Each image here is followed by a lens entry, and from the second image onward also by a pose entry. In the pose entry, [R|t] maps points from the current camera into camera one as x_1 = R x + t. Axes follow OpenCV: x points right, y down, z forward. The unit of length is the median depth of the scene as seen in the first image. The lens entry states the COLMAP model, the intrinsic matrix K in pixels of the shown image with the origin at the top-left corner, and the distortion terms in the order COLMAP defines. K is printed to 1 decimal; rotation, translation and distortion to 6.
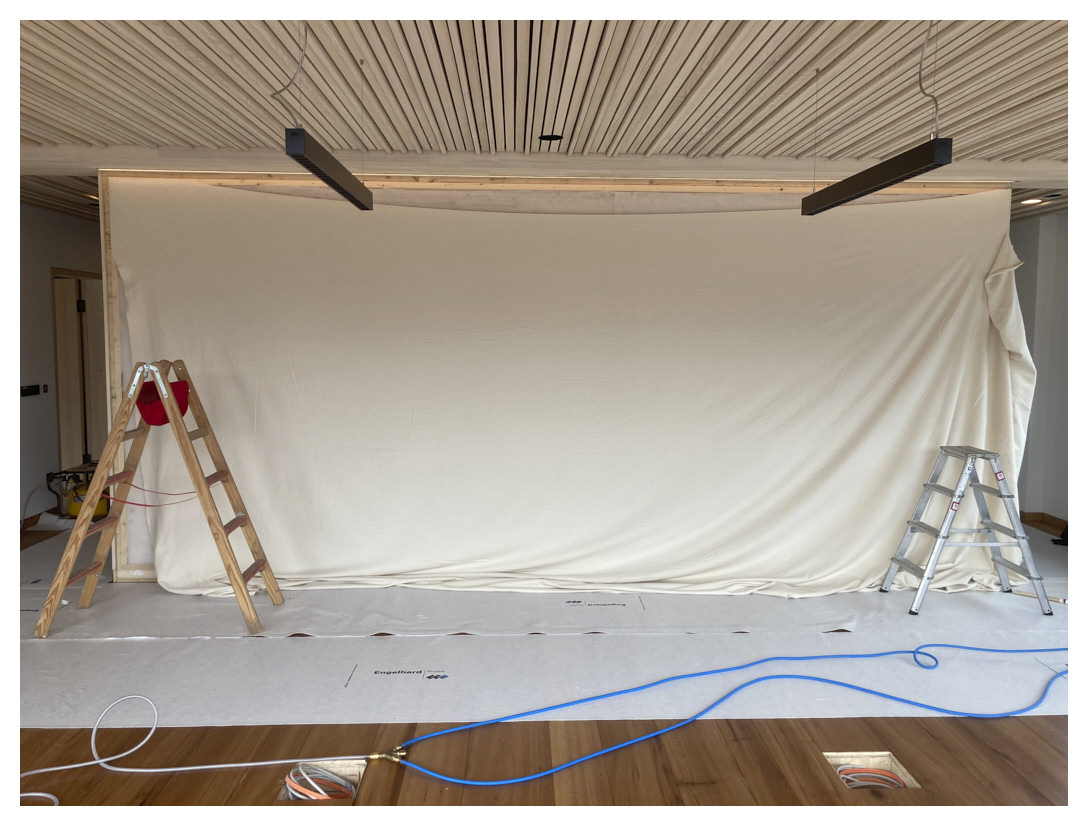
lens RADIAL K [[841.9, 0, 541.7], [0, 841.9, 400.2], [0, 0, 1]] dist [0.011925, -0.004562]
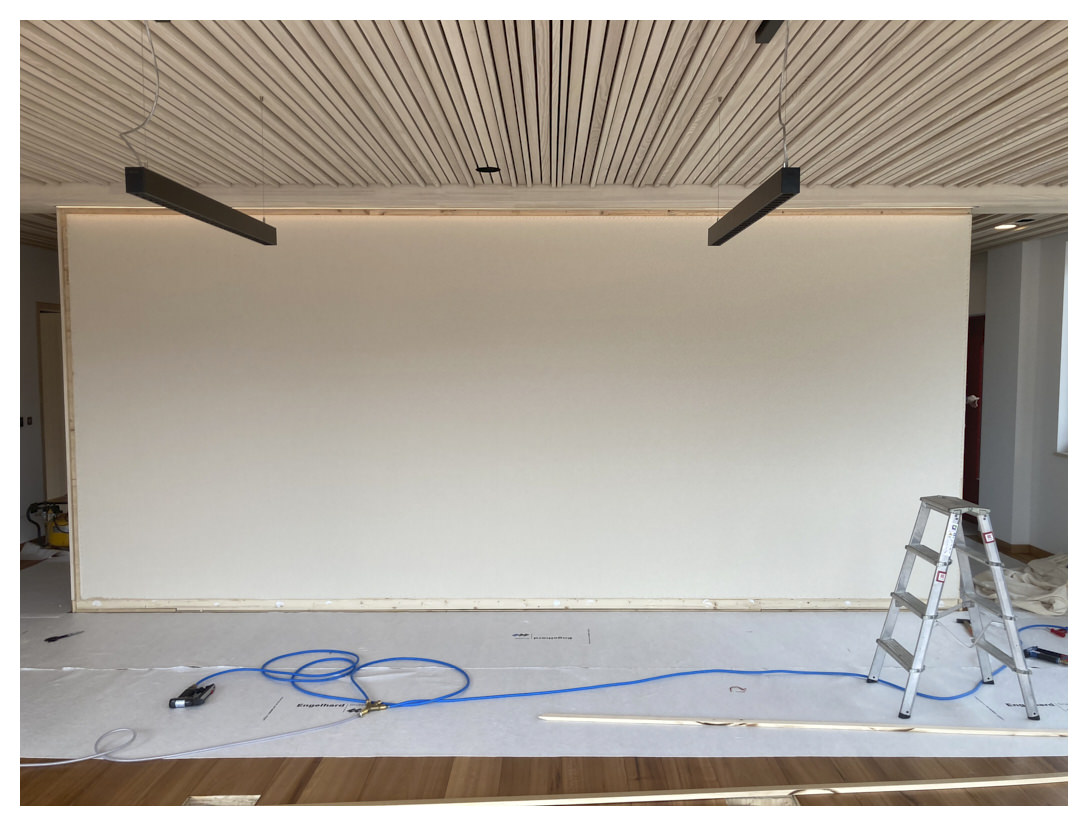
lens RADIAL K [[840.4, 0, 544.0], [0, 840.4, 413.0], [0, 0, 1]] dist [0.007095, 0.008907]
pose [[0.999257, -0.003580, -0.038384, 0.102478], [0.002814, 0.999796, -0.019988, -0.001579], [0.038448, 0.019865, 0.999063, 0.007623]]
